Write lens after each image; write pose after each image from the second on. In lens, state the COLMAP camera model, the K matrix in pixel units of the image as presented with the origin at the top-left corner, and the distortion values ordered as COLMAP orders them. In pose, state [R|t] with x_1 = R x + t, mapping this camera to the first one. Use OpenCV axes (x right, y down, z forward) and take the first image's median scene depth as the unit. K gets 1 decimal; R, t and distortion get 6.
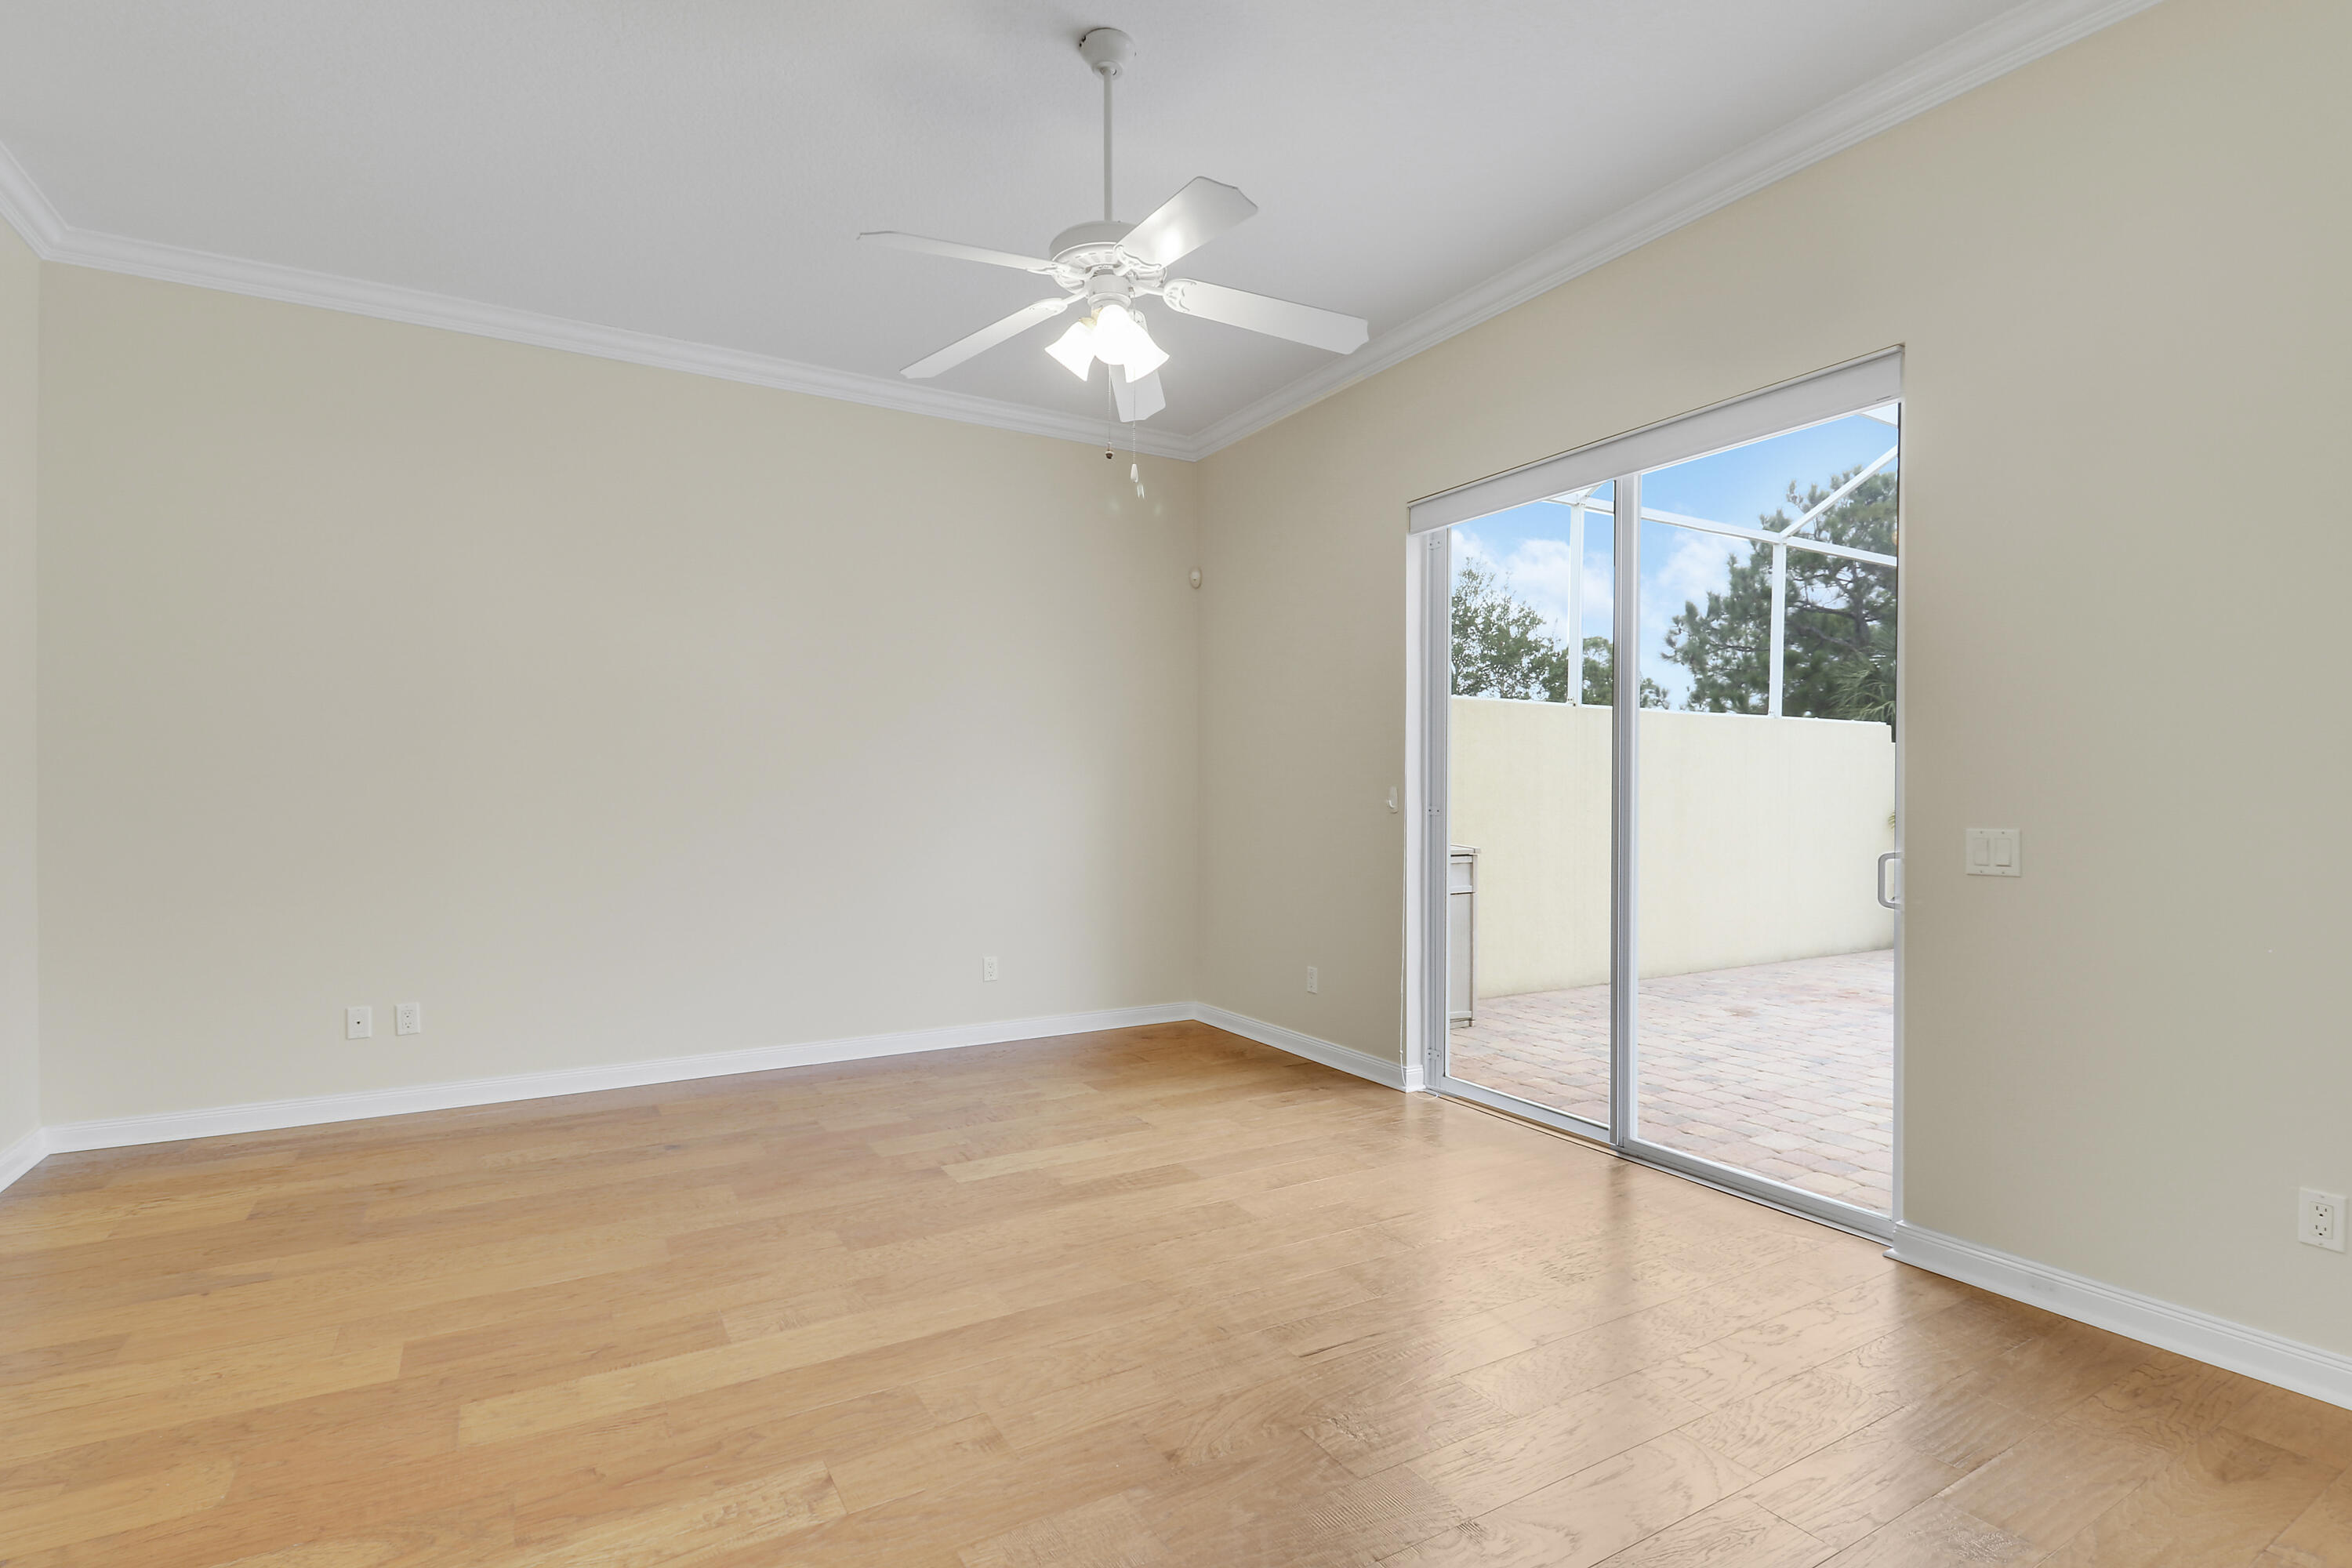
lens RADIAL K [[1112.6, 0, 1194.0], [0, 1112.6, 799.2], [0, 0, 1]] dist [-0.000591, -0.000583]
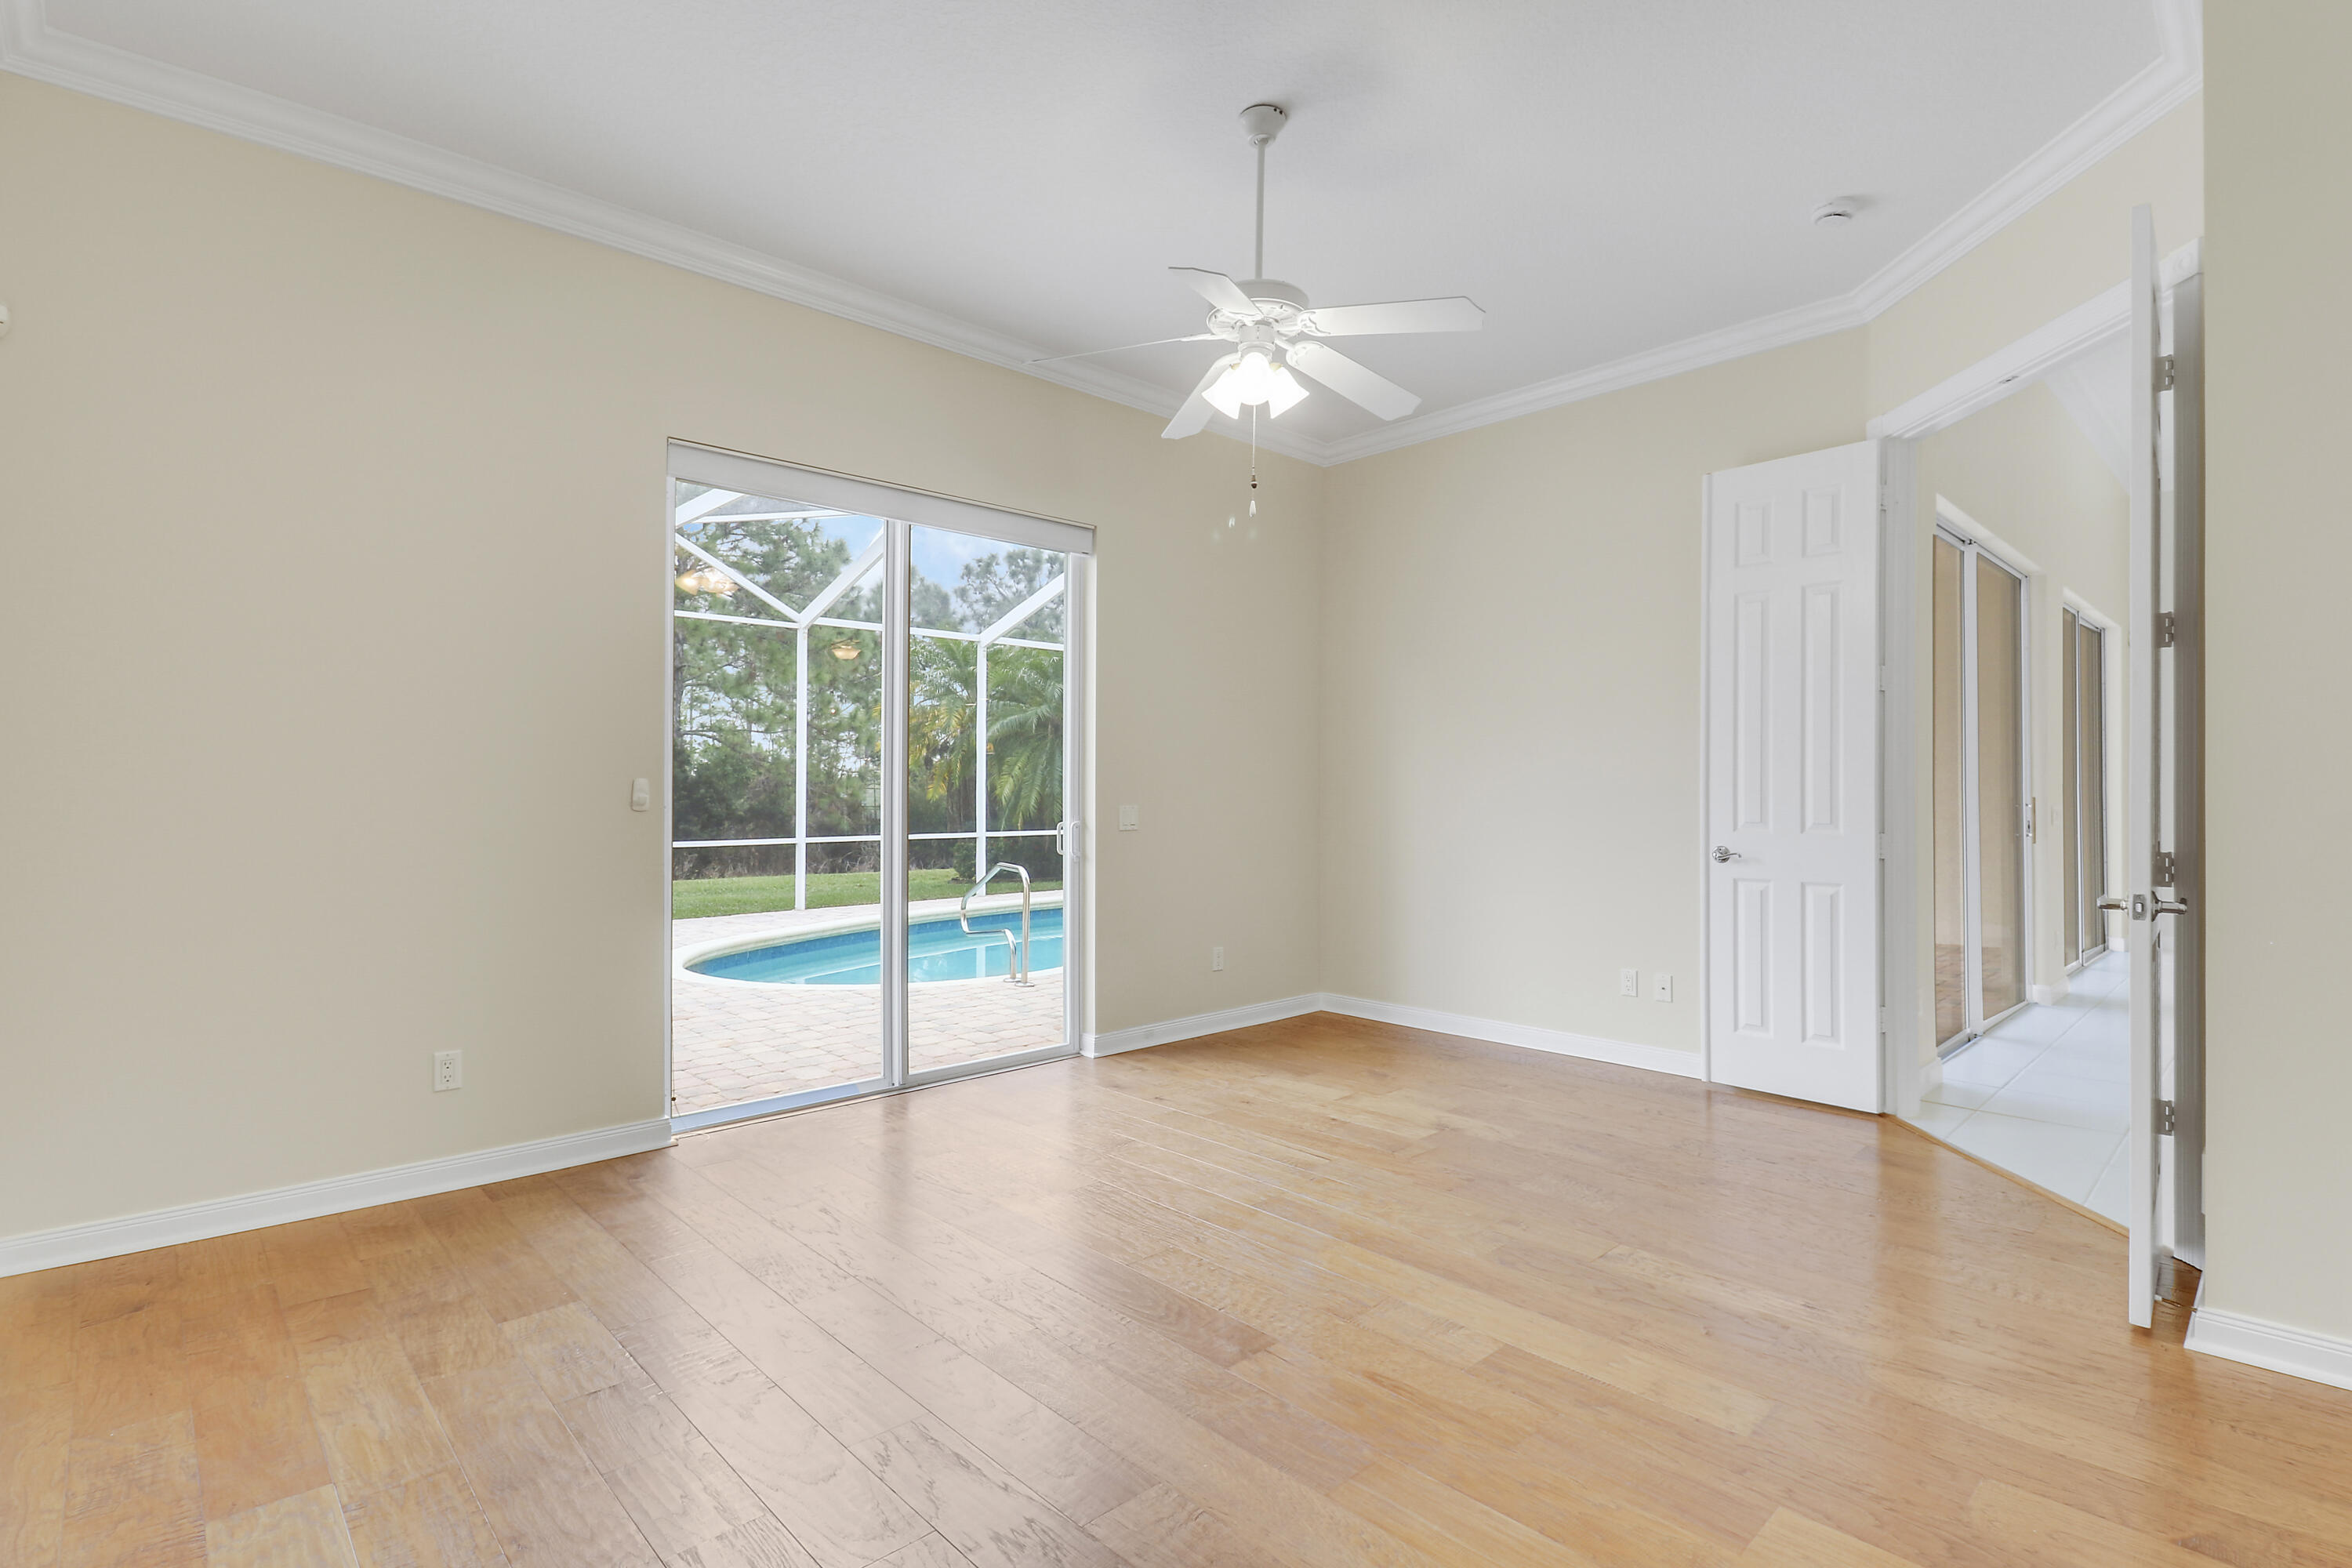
lens RADIAL K [[1112.6, 0, 1171.7], [0, 1112.6, 785.6], [0, 0, 1]] dist [-0.000591, -0.000583]
pose [[-0.208501, 0.006355, 0.978002, -1.283100], [0.002939, 0.999978, -0.005871, -0.006480], [-0.978018, 0.001650, -0.208515, 1.444049]]
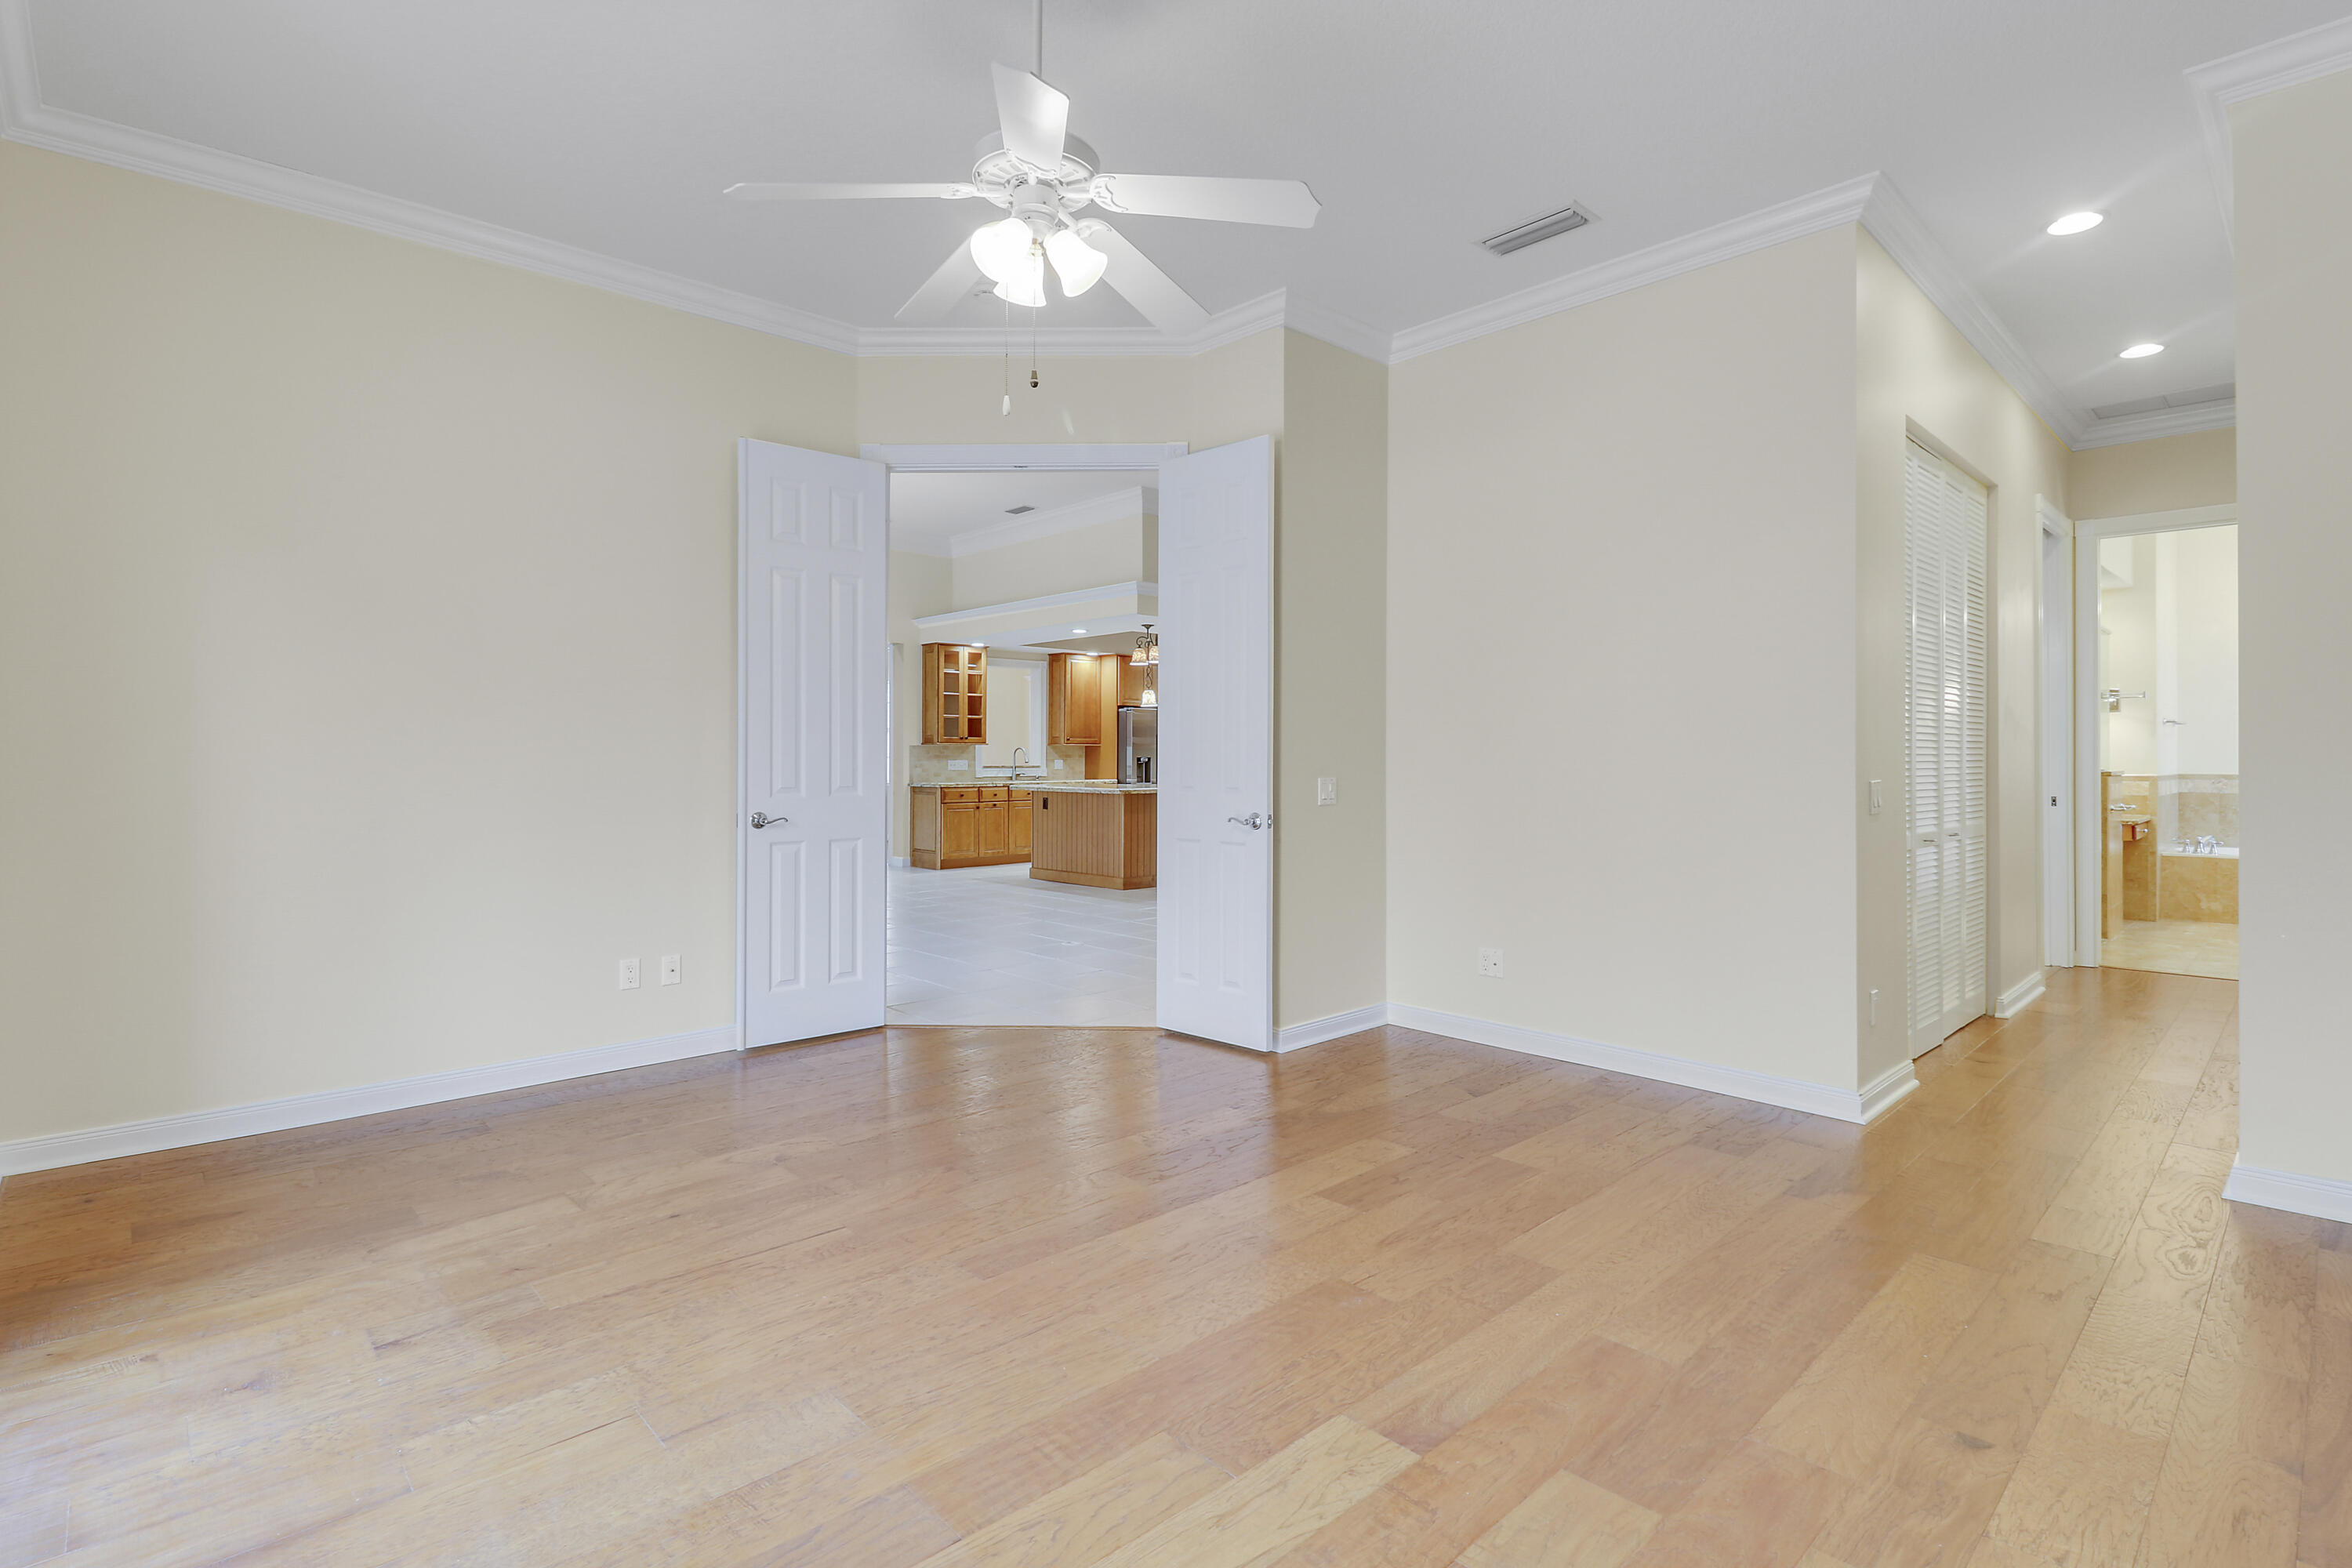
lens RADIAL K [[1112.6, 0, 1180.4], [0, 1112.6, 760.7], [0, 0, 1]] dist [-0.000591, -0.000583]
pose [[-0.978560, -0.001942, -0.205954, -0.009989], [-0.001852, 0.999998, -0.000626, 0.000359], [0.205955, -0.000231, -0.978561, 2.114274]]
